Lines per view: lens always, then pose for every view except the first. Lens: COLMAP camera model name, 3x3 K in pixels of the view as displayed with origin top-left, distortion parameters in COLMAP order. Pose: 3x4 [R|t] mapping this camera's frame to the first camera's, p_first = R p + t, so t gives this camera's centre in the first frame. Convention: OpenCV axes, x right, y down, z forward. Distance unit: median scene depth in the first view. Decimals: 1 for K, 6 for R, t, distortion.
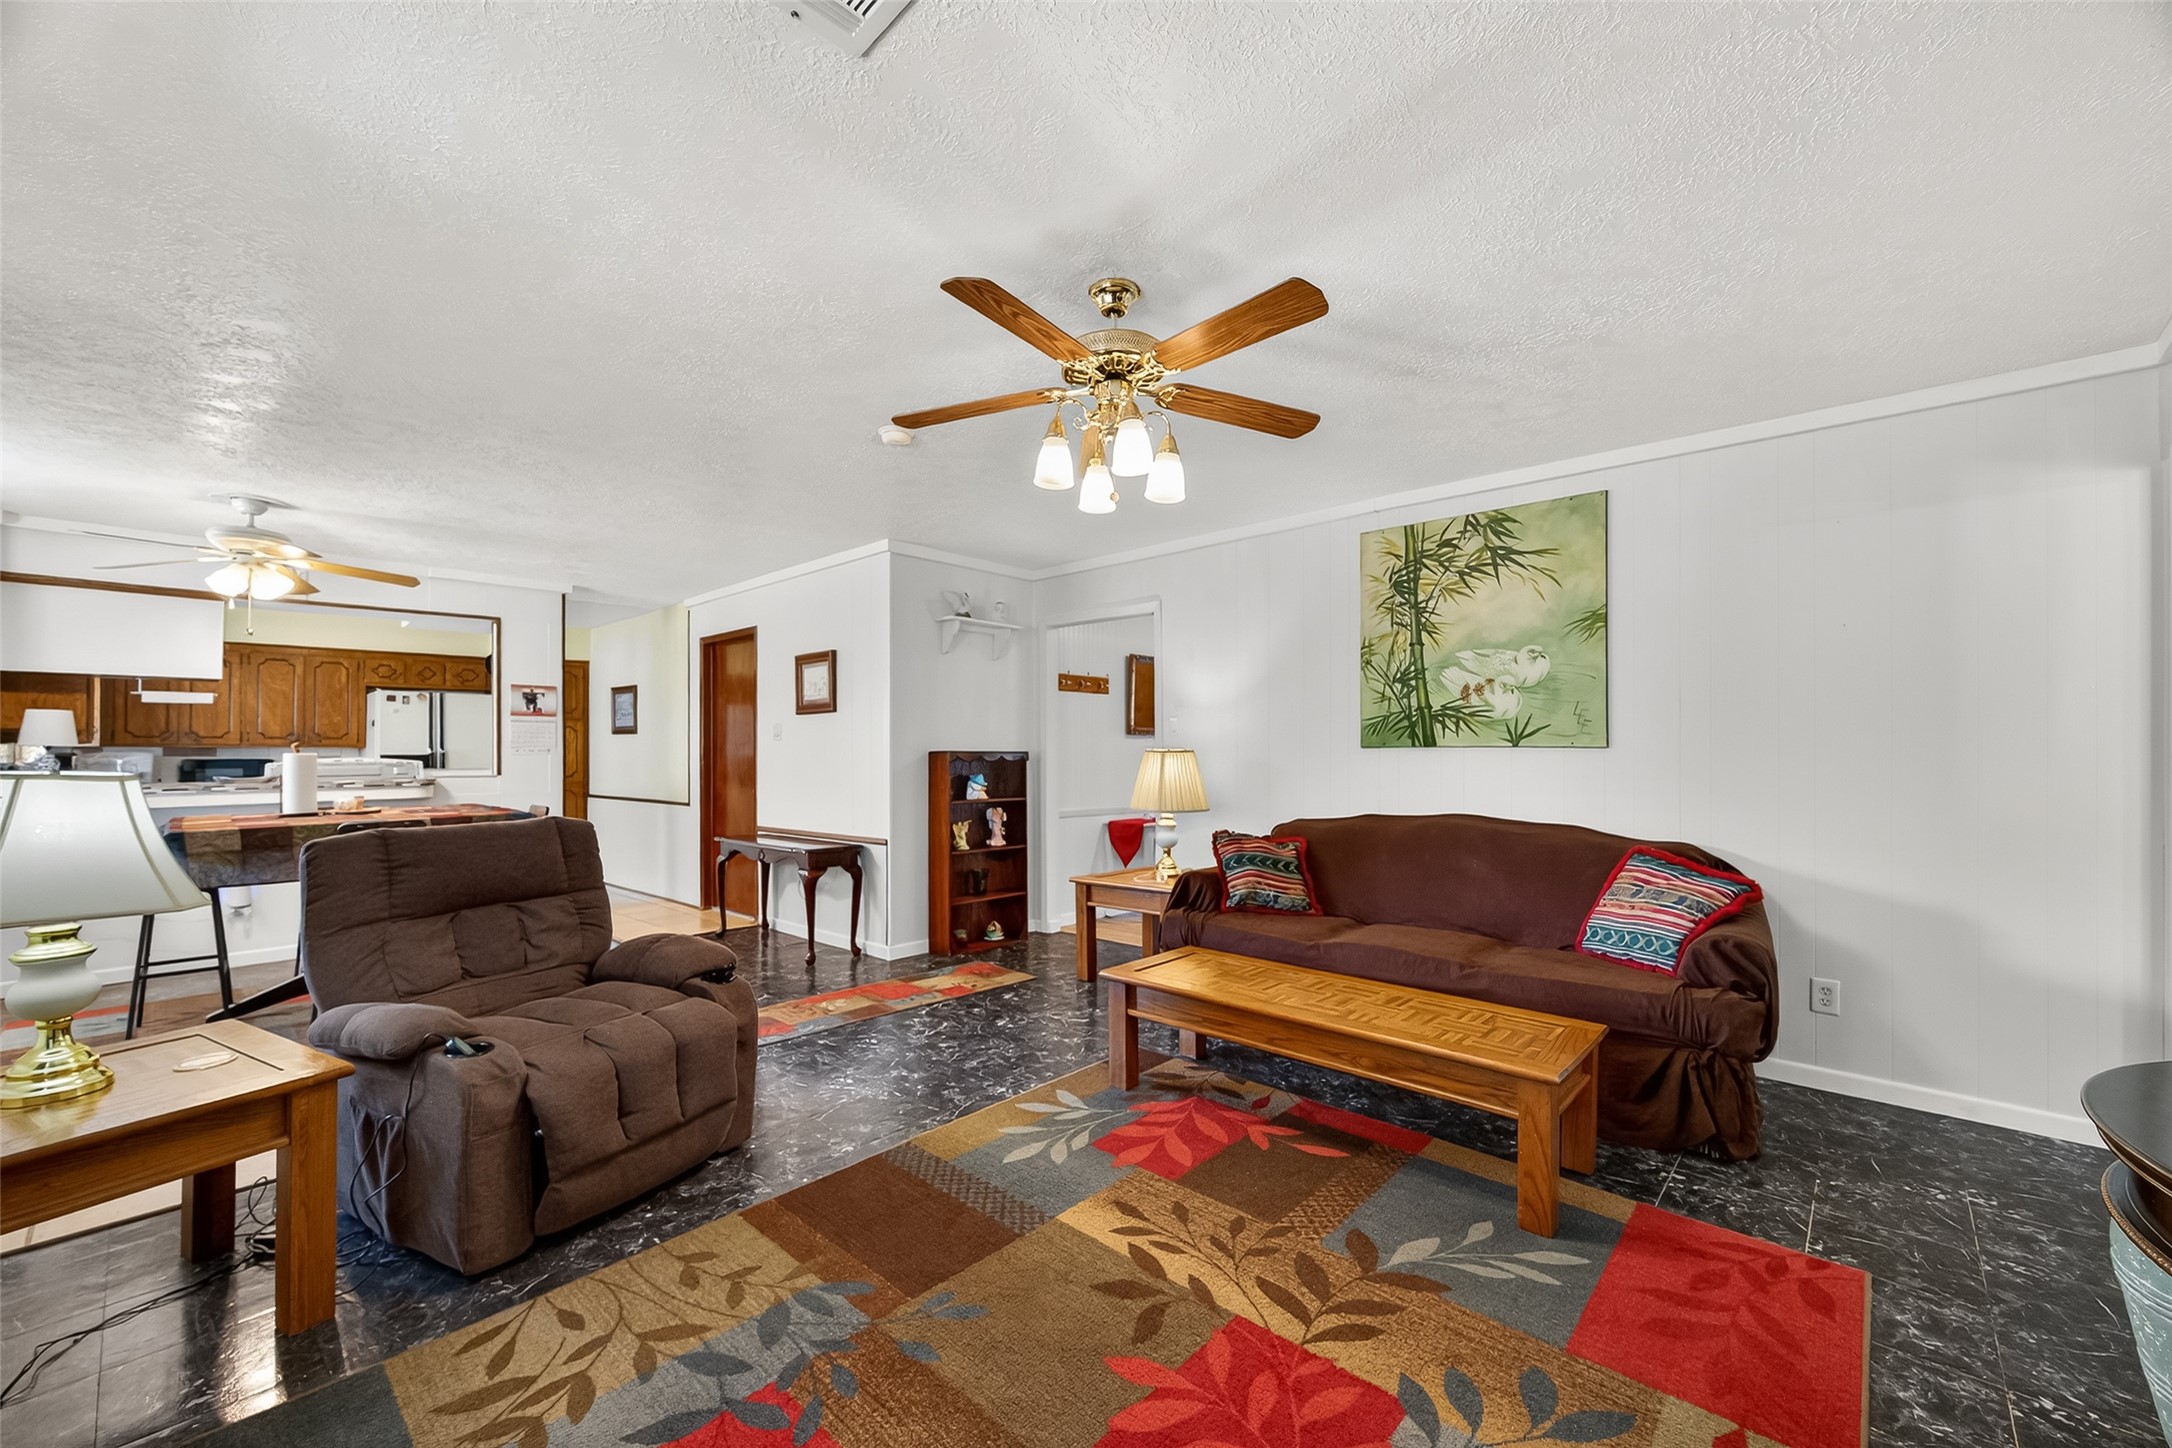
lens RADIAL K [[861.0, 0, 1098.7], [0, 861.0, 739.3], [0, 0, 1]] dist [0.000605, -0.000059]
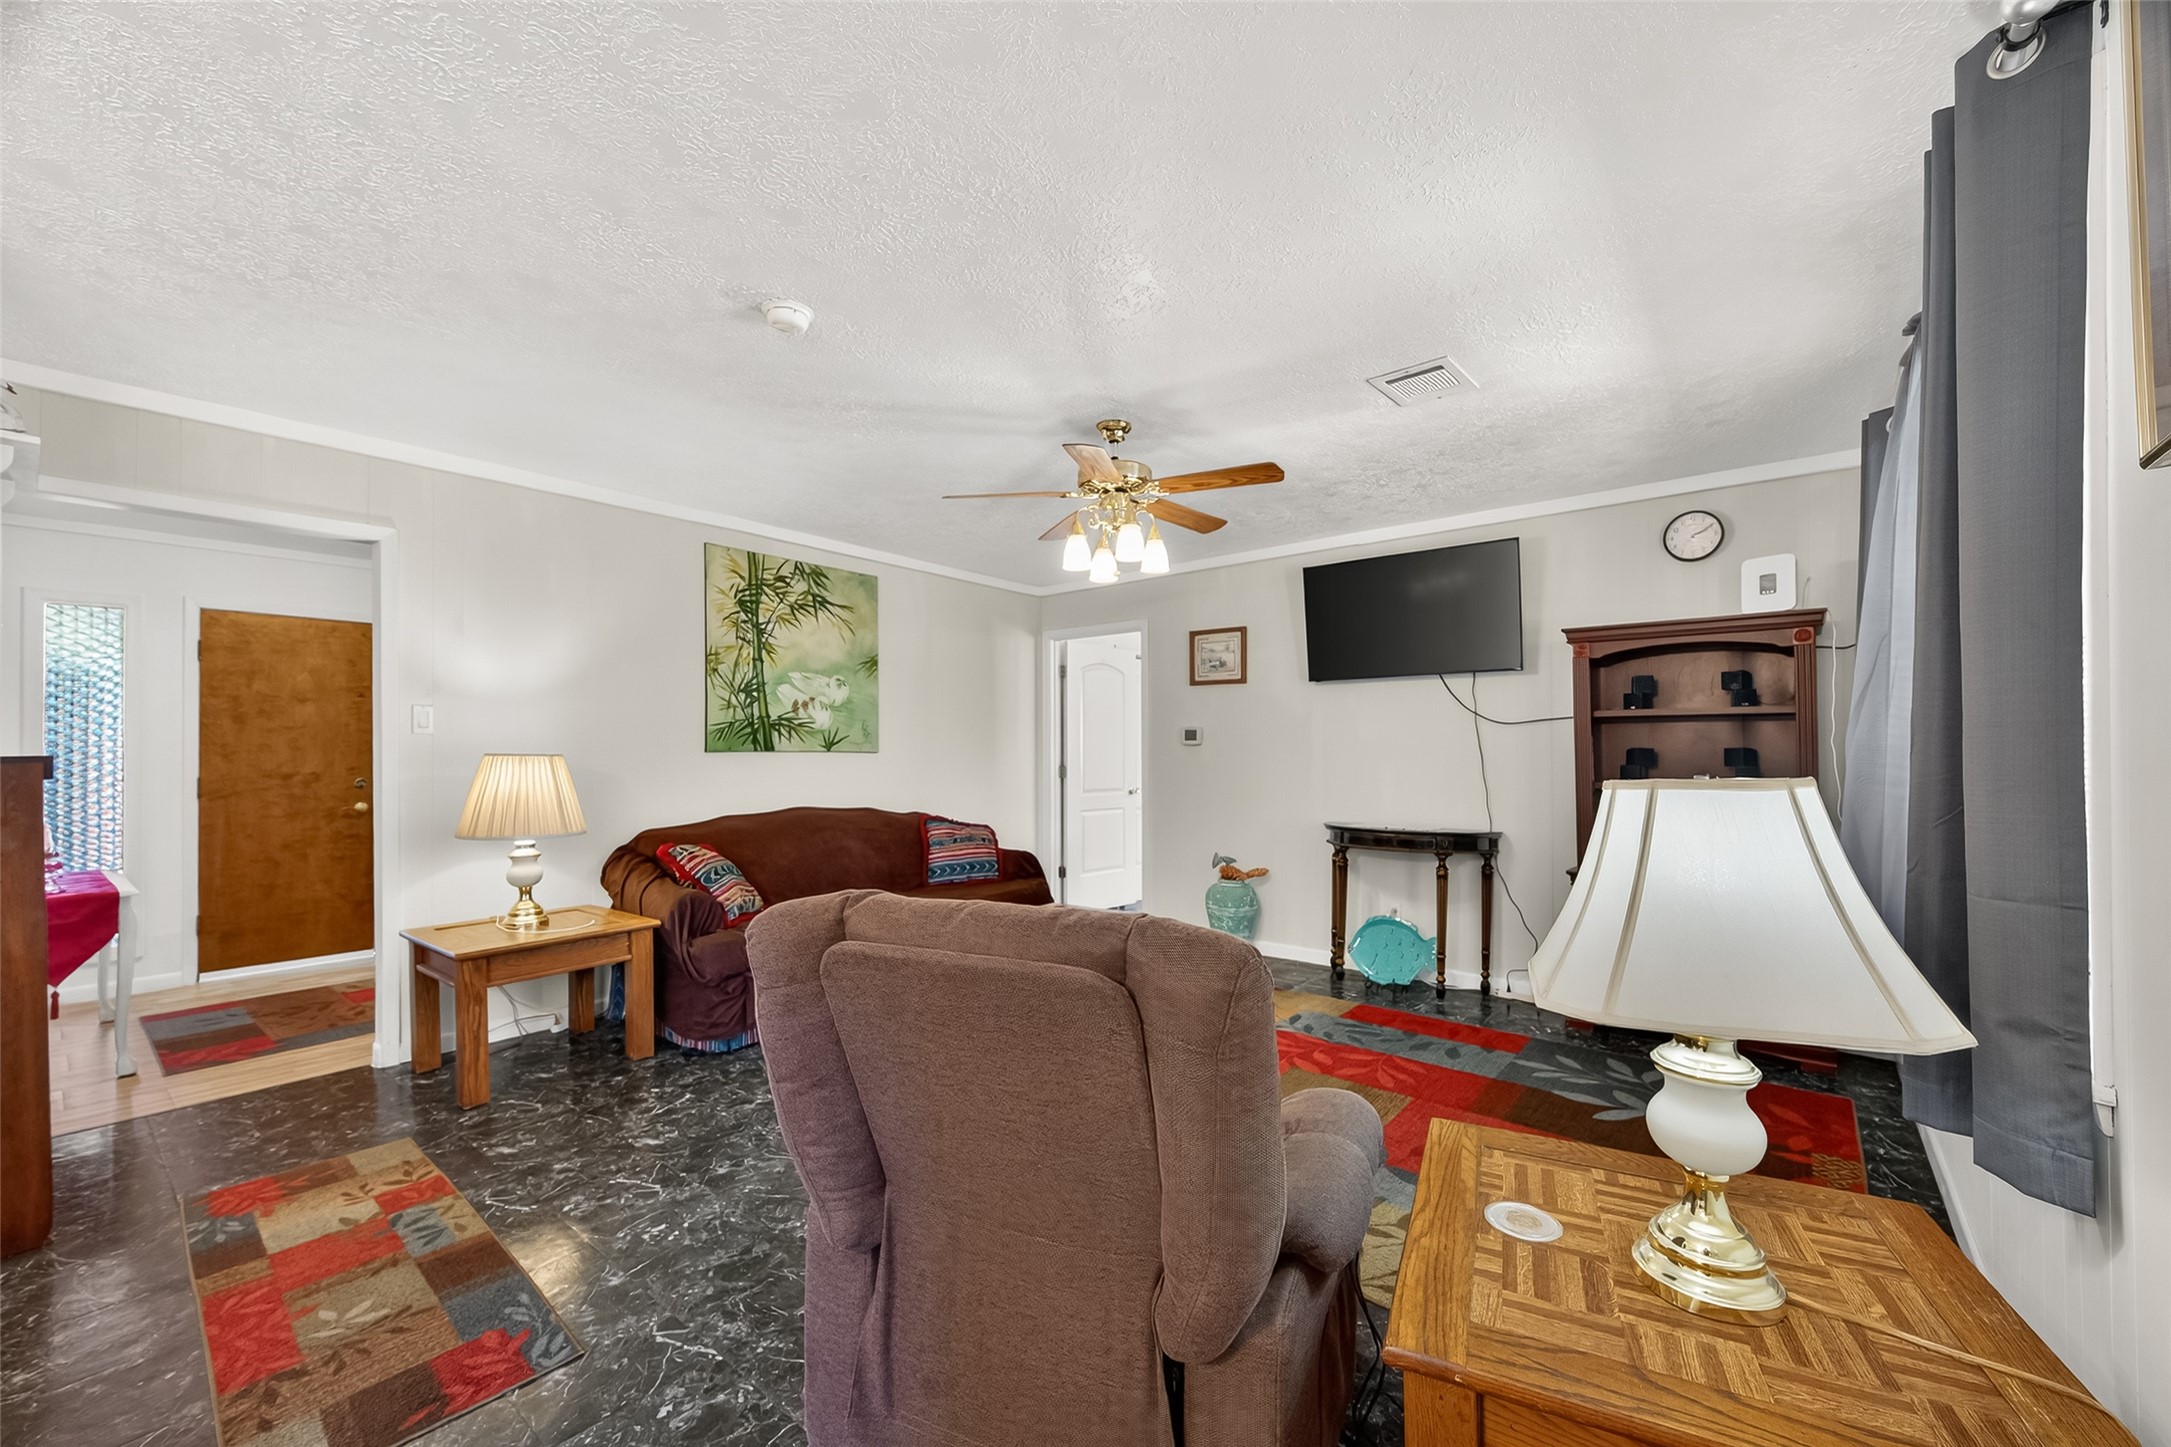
lens RADIAL K [[857.0, 0, 1080.2], [0, 857.0, 744.3], [0, 0, 1]] dist [0.001140, -0.000047]
pose [[-0.051019, 0.013316, 0.998609, -0.769747], [-0.008507, 0.999869, -0.013768, 0.011331], [-0.998661, -0.009198, -0.050899, 0.636629]]
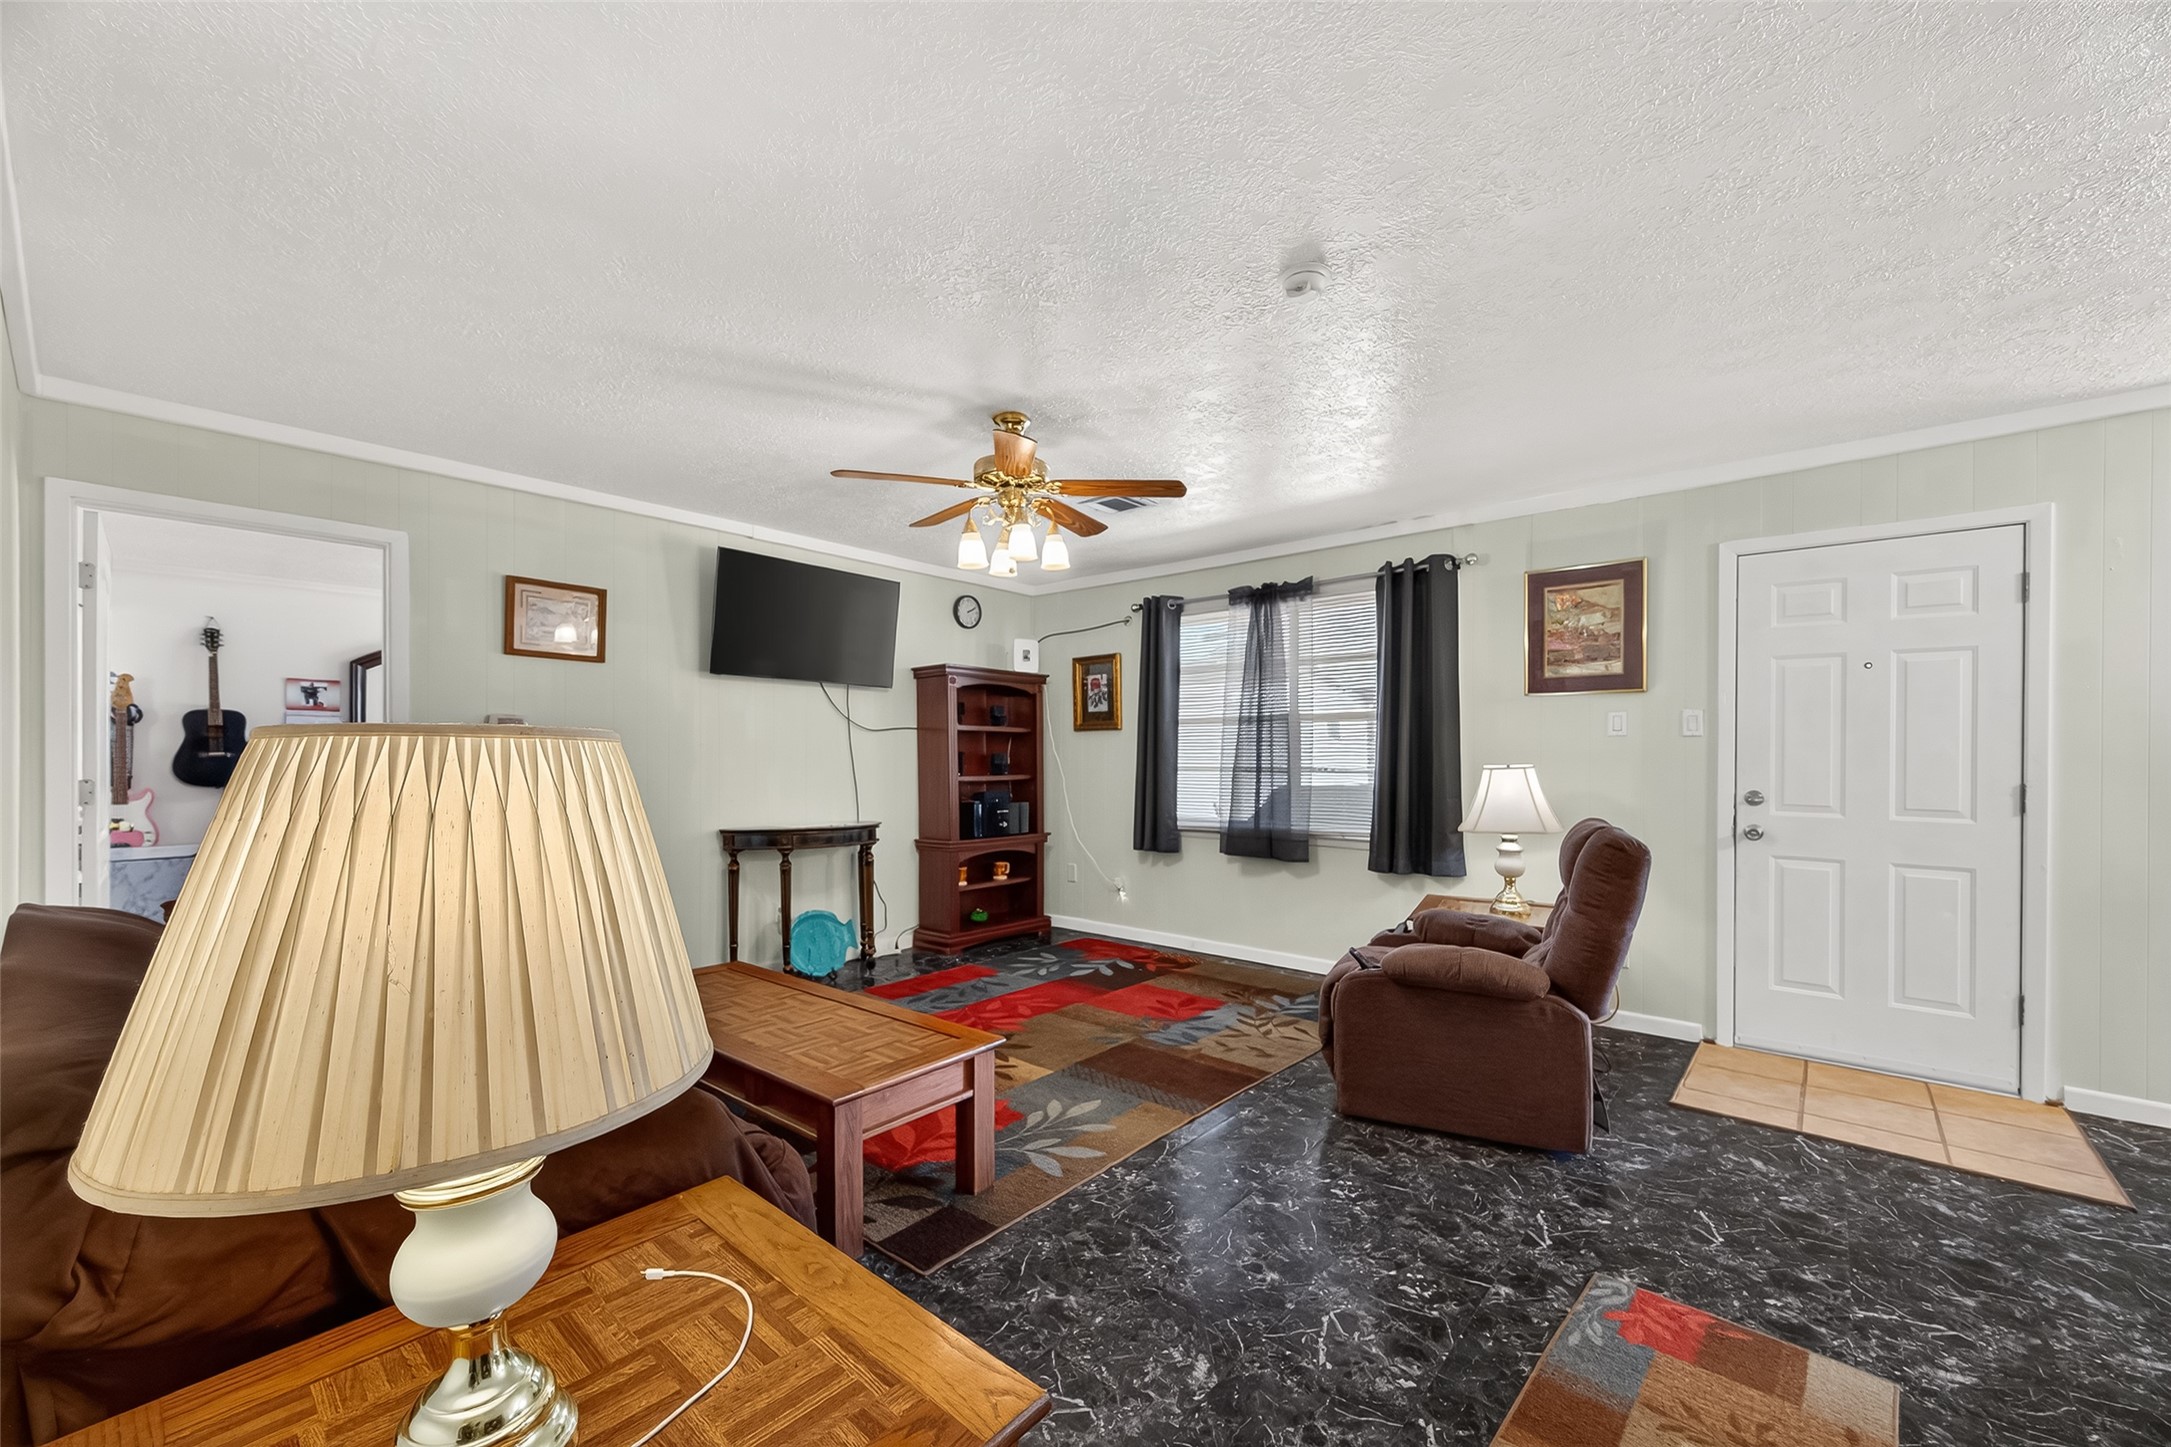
lens RADIAL K [[857.2, 0, 1088.2], [0, 857.2, 761.0], [0, 0, 1]] dist [0.003385, -0.000049]
pose [[-0.999810, 0.001790, -0.019397, -0.043397], [0.001877, 0.999988, -0.004479, 0.017873], [0.019388, -0.004514, -0.999802, 1.330741]]
